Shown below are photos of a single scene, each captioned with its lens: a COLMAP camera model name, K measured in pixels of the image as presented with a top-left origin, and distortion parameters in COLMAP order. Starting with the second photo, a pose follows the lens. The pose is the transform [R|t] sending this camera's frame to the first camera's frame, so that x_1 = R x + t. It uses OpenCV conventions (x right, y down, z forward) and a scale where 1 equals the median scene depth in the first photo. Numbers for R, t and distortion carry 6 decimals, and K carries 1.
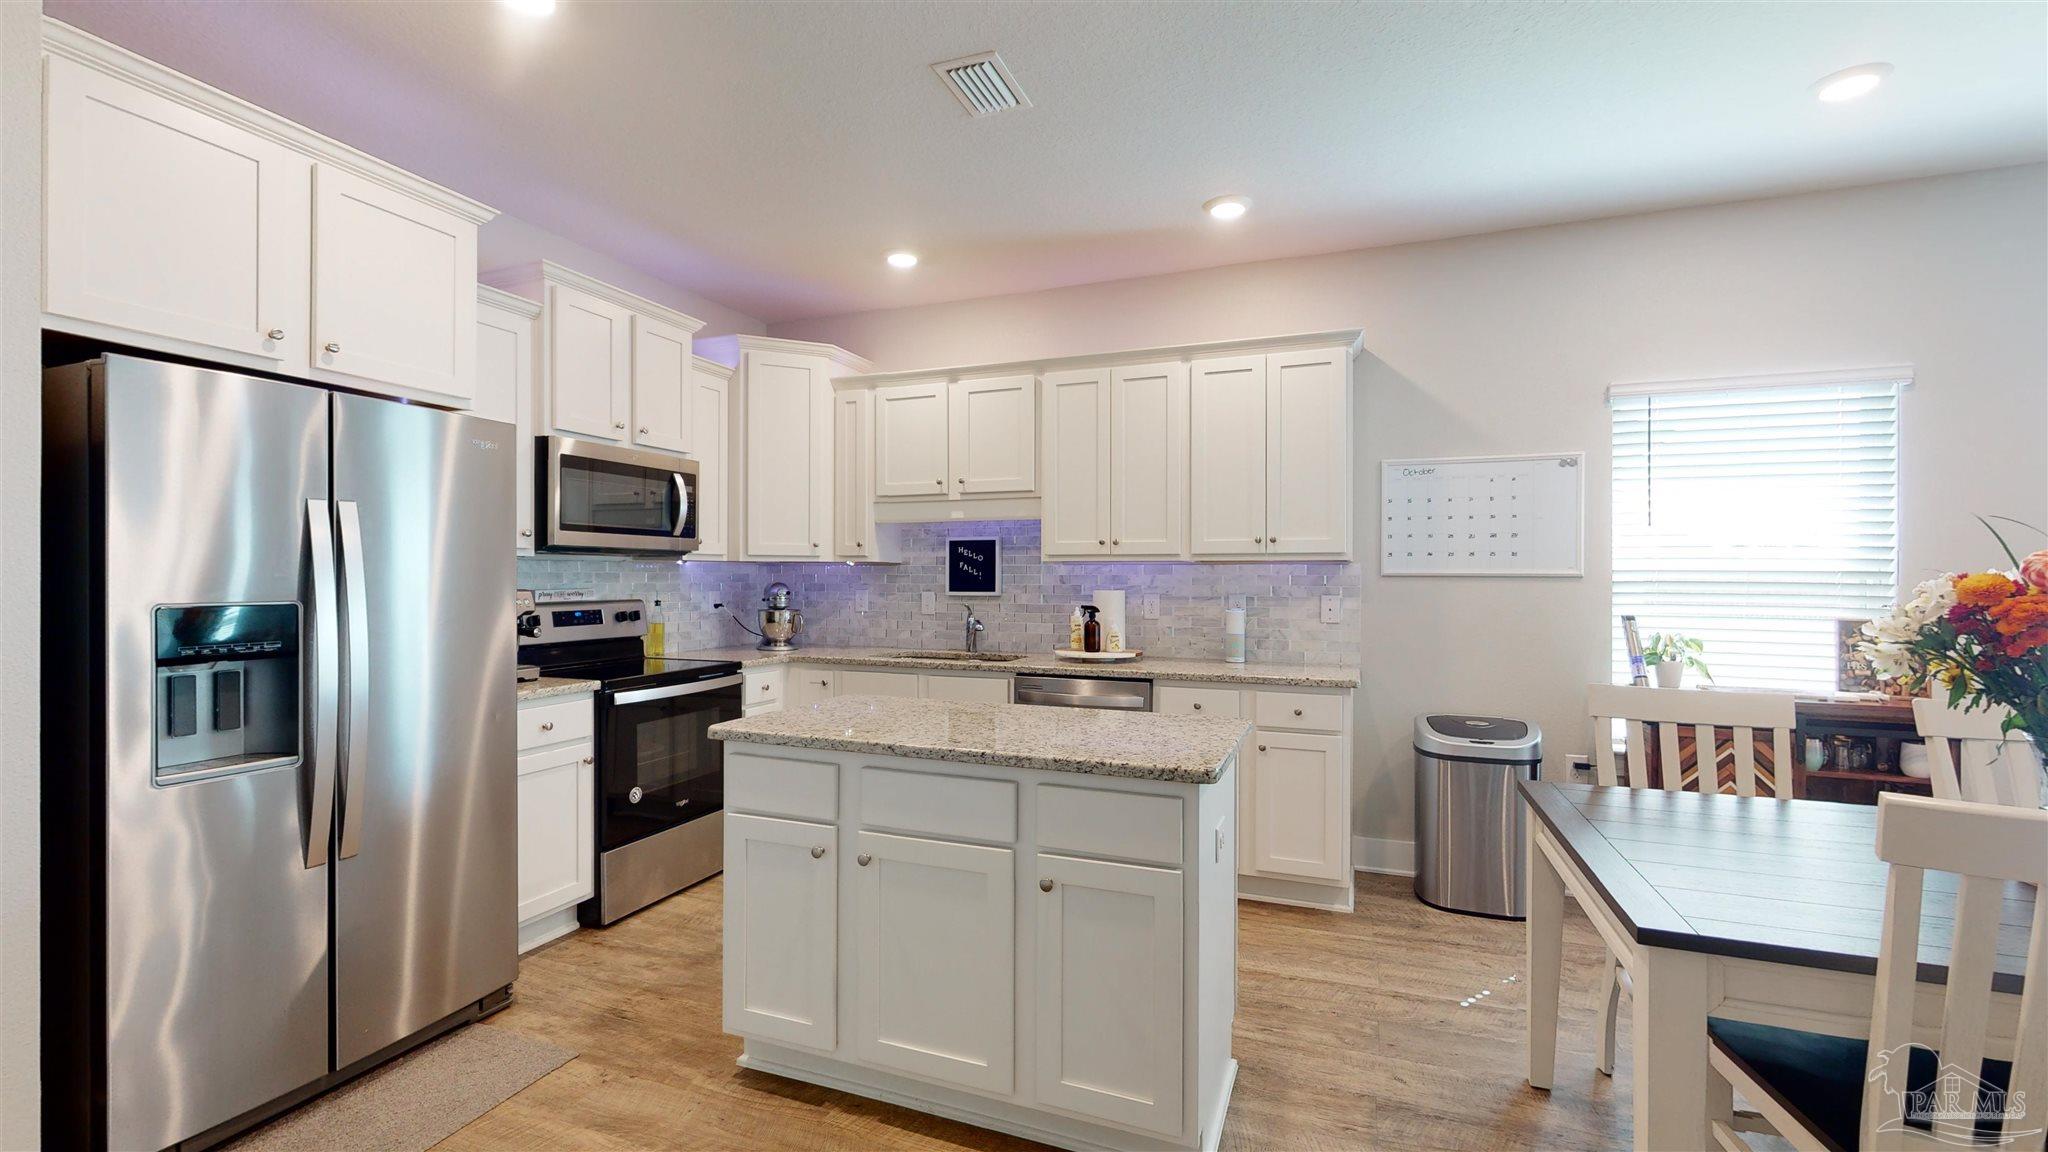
lens RADIAL K [[869.1, 0, 1002.5], [0, 869.1, 570.5], [0, 0, 1]] dist [-0.008345, -0.000096]
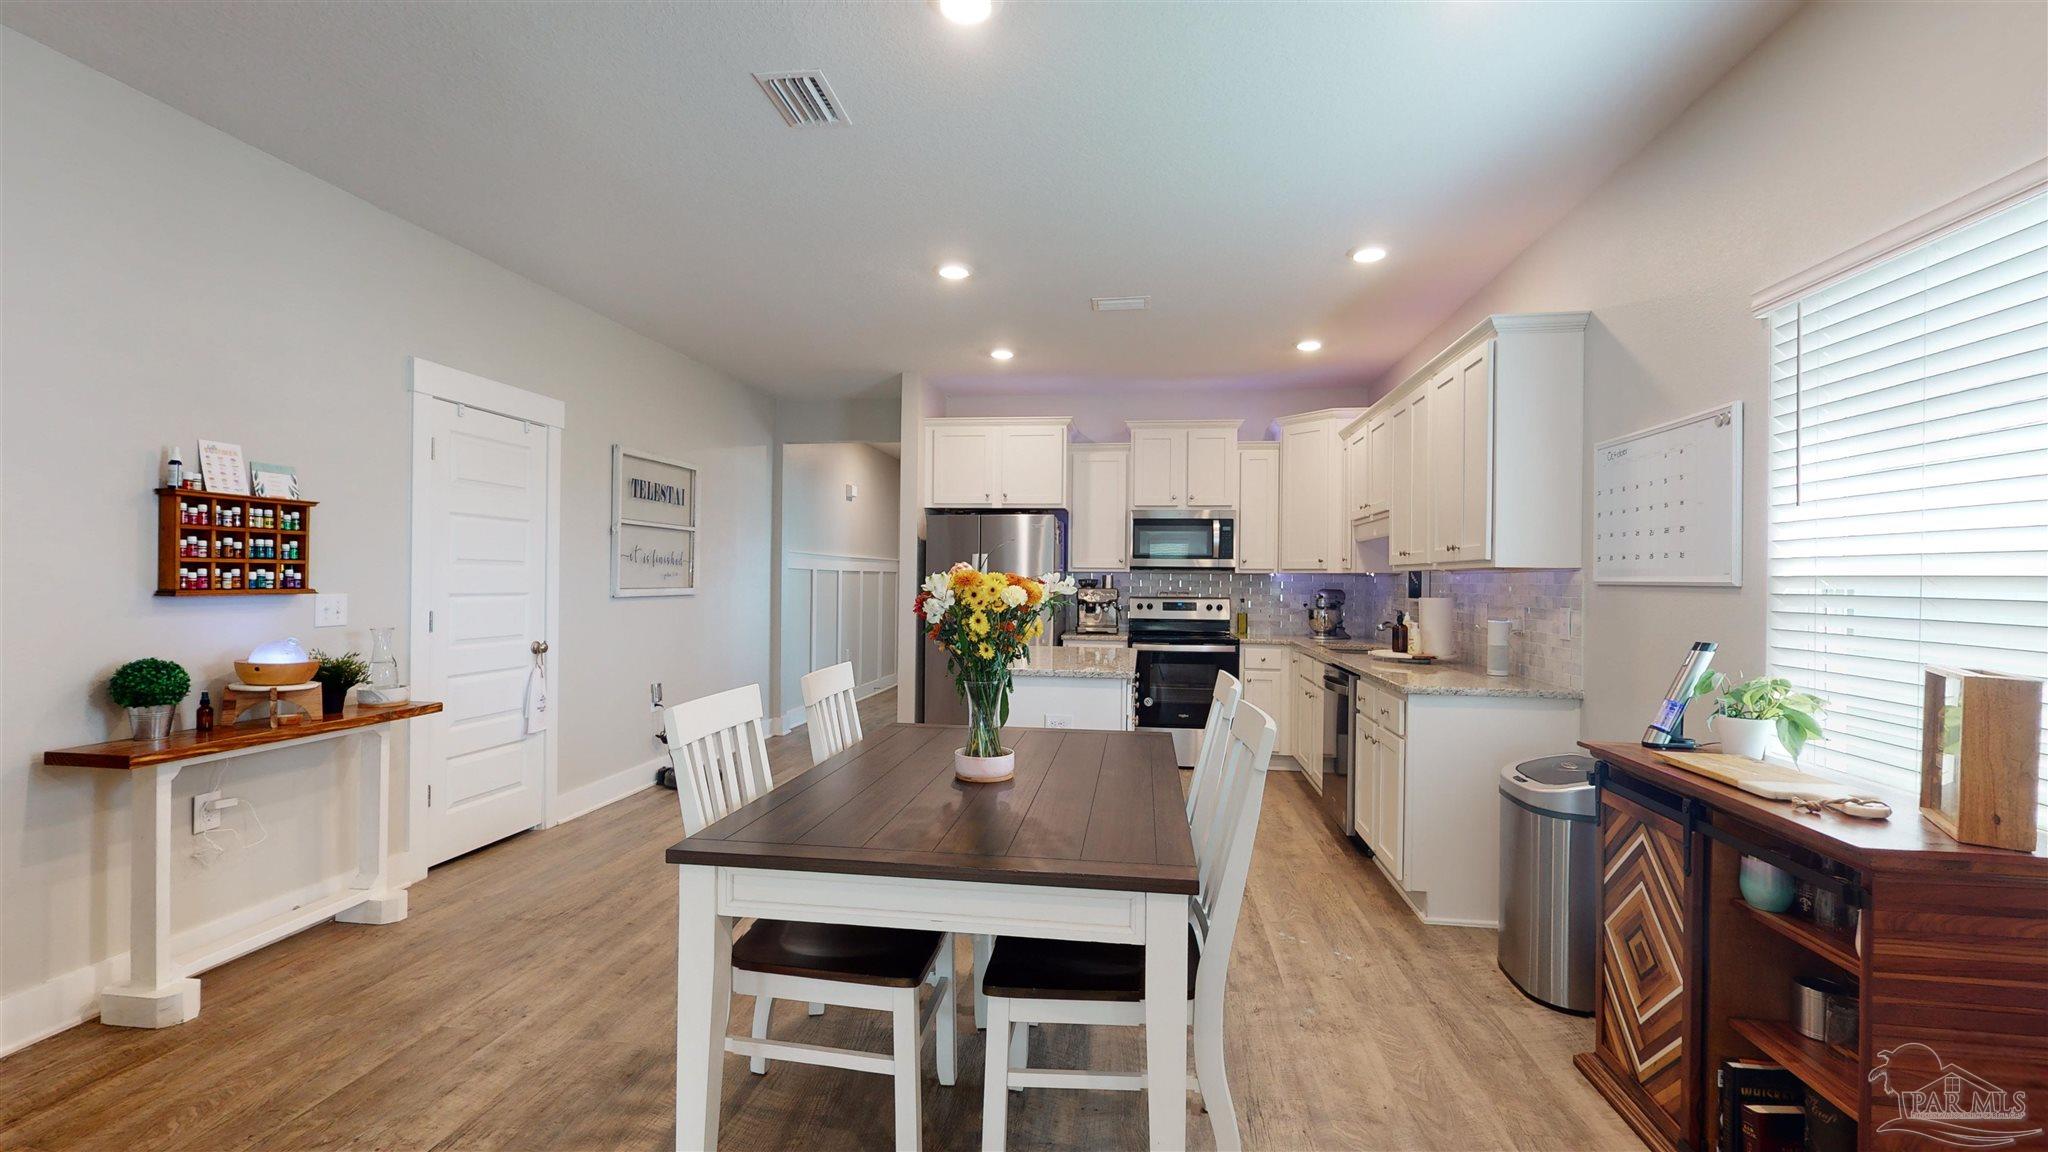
lens RADIAL K [[843.8, 0, 1014.3], [0, 843.8, 580.0], [0, 0, 1]] dist [-0.002116, 0.000958]
pose [[0.225686, -0.000322, -0.974200, 1.130859], [-0.004311, 0.999990, -0.001330, 0.004841], [0.974191, 0.004500, 0.225682, 0.293296]]
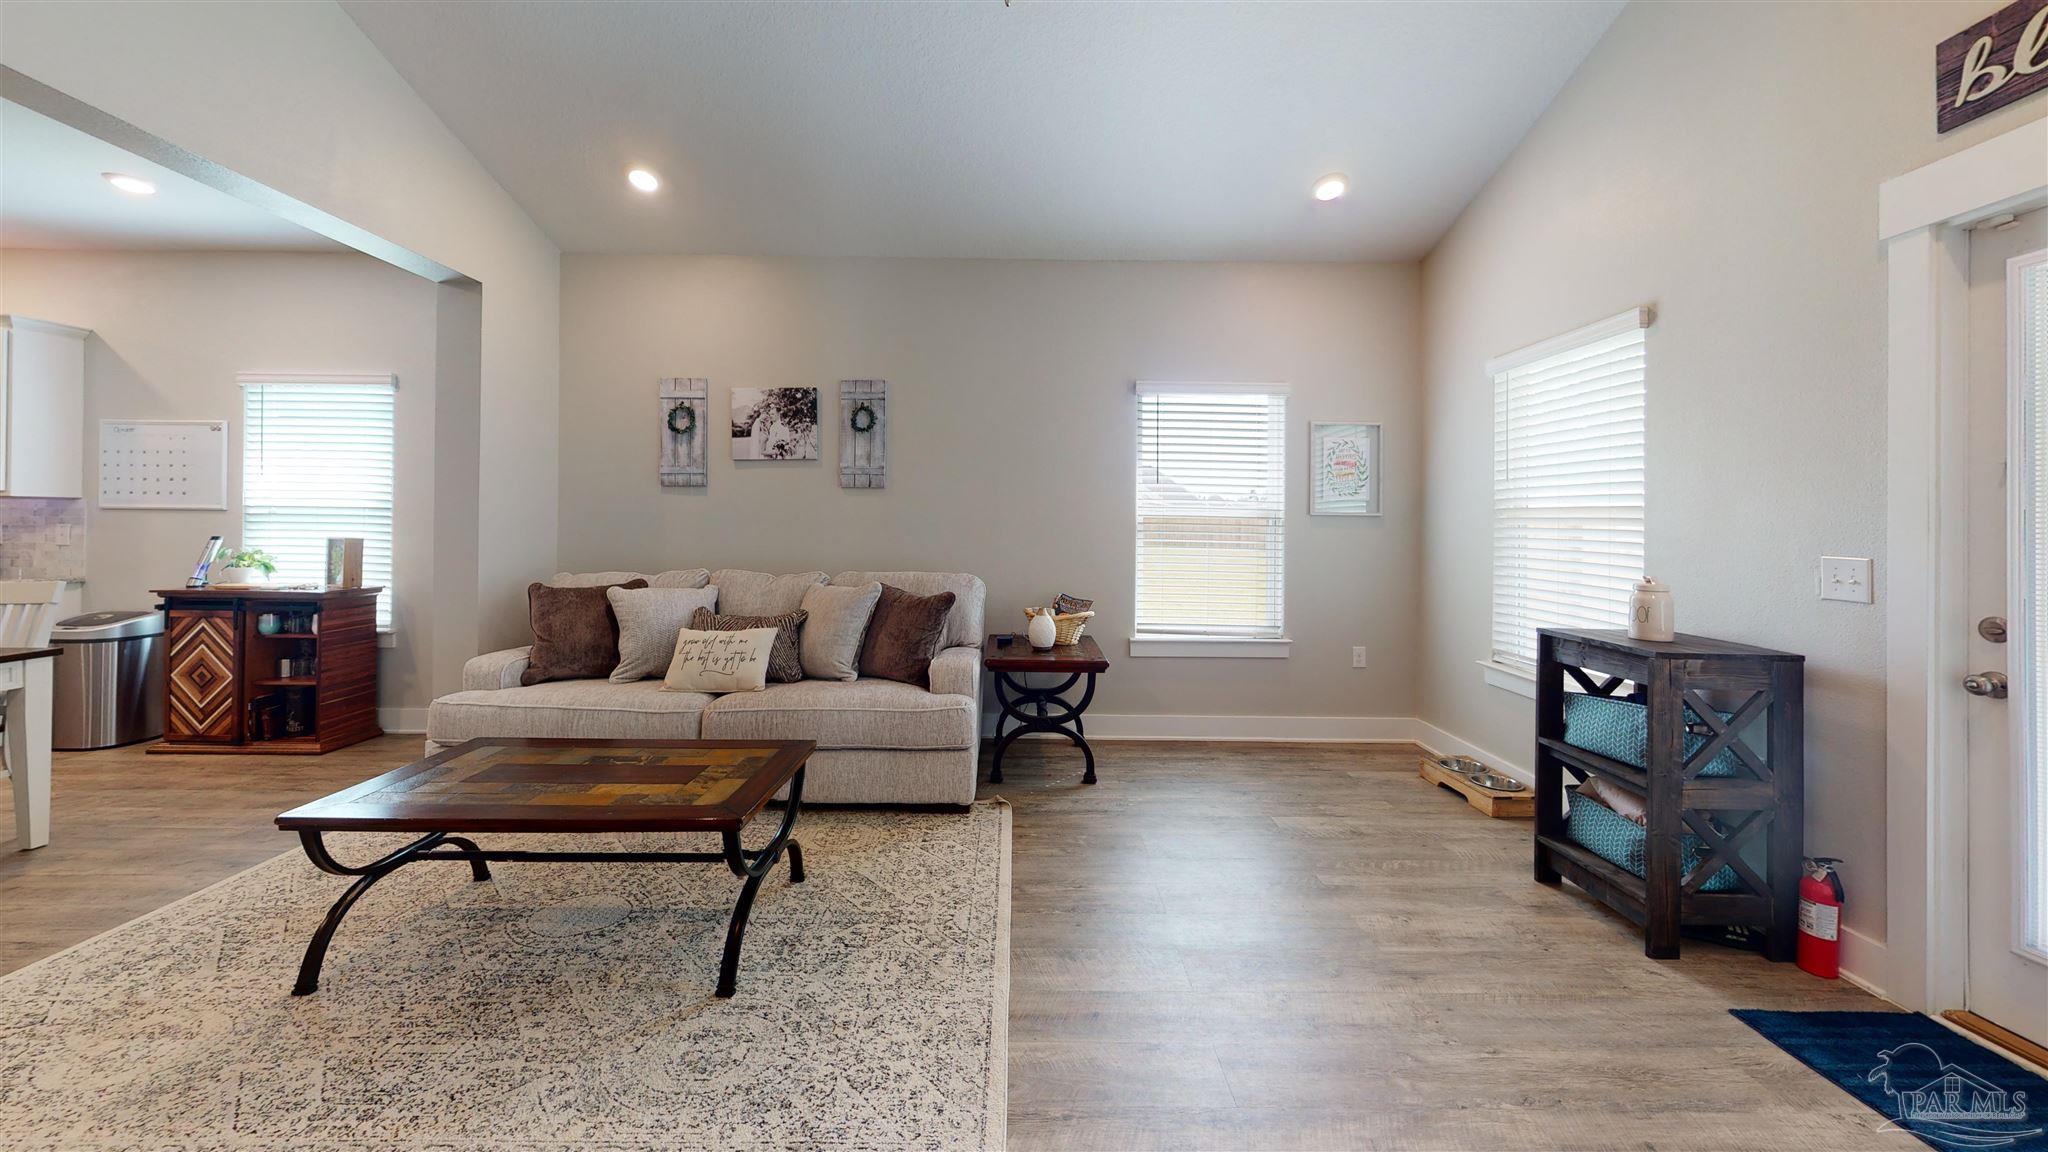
lens RADIAL K [[740.7, 0, 1040.4], [0, 740.7, 574.6], [0, 0, 1]] dist [-0.010410, 0.000811]
pose [[0.925768, -0.022734, 0.377408, 1.394676], [-0.008248, 0.996739, 0.080272, 0.004765], [-0.378002, -0.077427, 0.922561, -0.594401]]
